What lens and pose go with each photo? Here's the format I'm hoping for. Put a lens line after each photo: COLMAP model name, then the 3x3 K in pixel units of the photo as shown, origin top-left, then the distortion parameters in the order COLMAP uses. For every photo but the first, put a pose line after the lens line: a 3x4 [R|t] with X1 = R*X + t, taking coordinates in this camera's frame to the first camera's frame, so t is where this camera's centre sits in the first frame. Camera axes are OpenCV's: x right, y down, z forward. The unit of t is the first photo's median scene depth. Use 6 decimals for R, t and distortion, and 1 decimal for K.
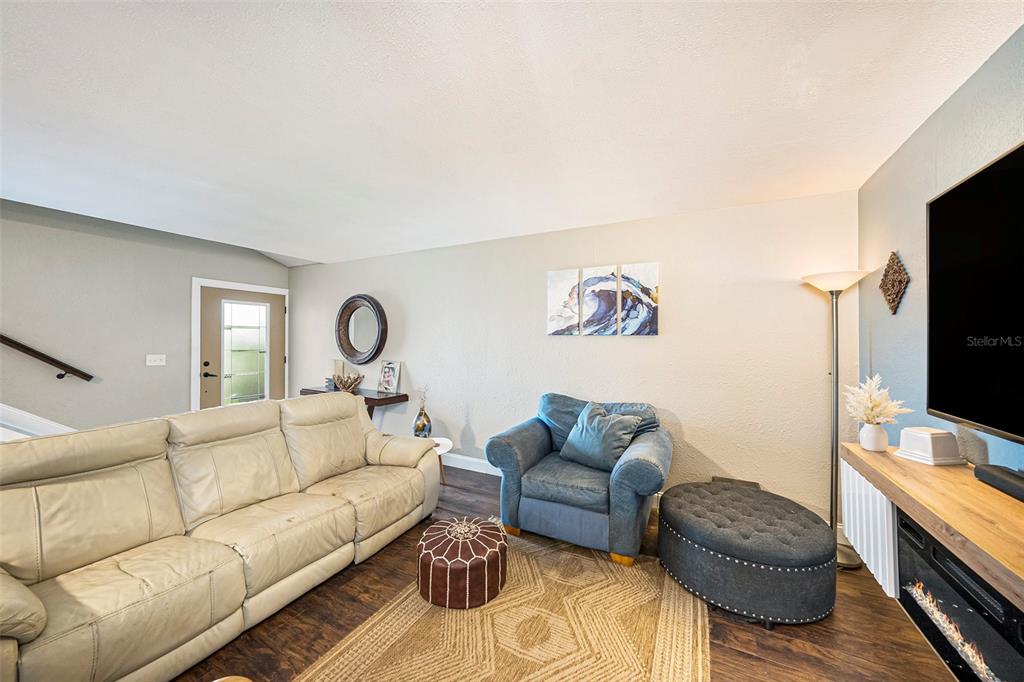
lens RADIAL K [[369.0, 0, 514.1], [0, 369.0, 338.5], [0, 0, 1]] dist [-0.000454, 0.001568]
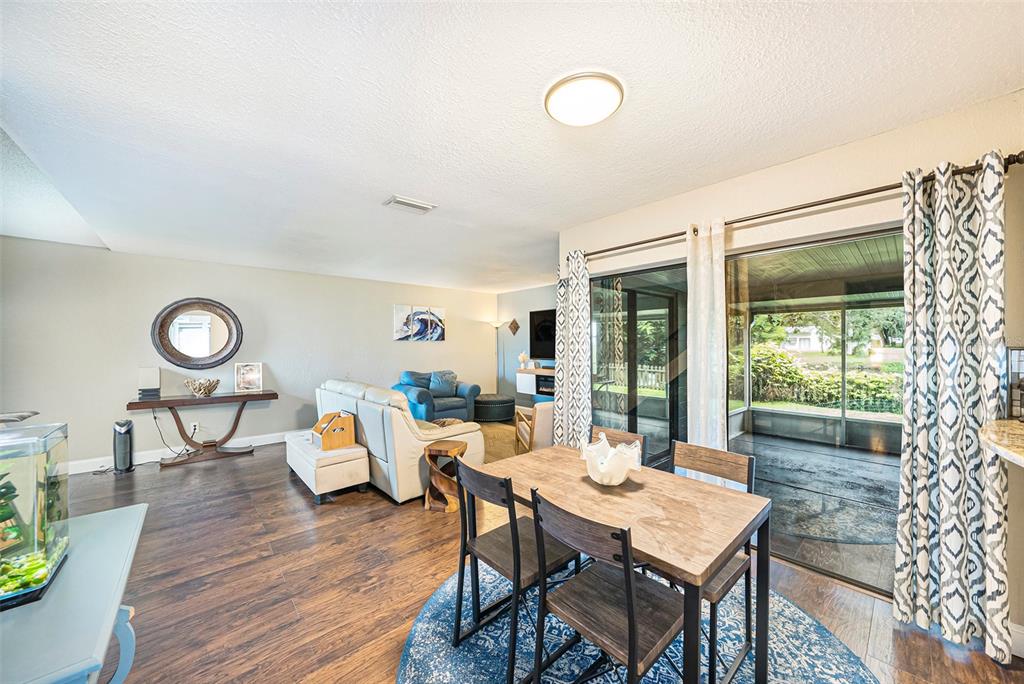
lens RADIAL K [[369.0, 0, 516.1], [0, 369.0, 345.3], [0, 0, 1]] dist [-0.000454, 0.001568]
pose [[0.358925, -0.007791, 0.933334, -1.507407], [0.003160, 0.999970, 0.007132, 0.004329], [-0.933361, 0.000390, 0.358938, -0.213576]]
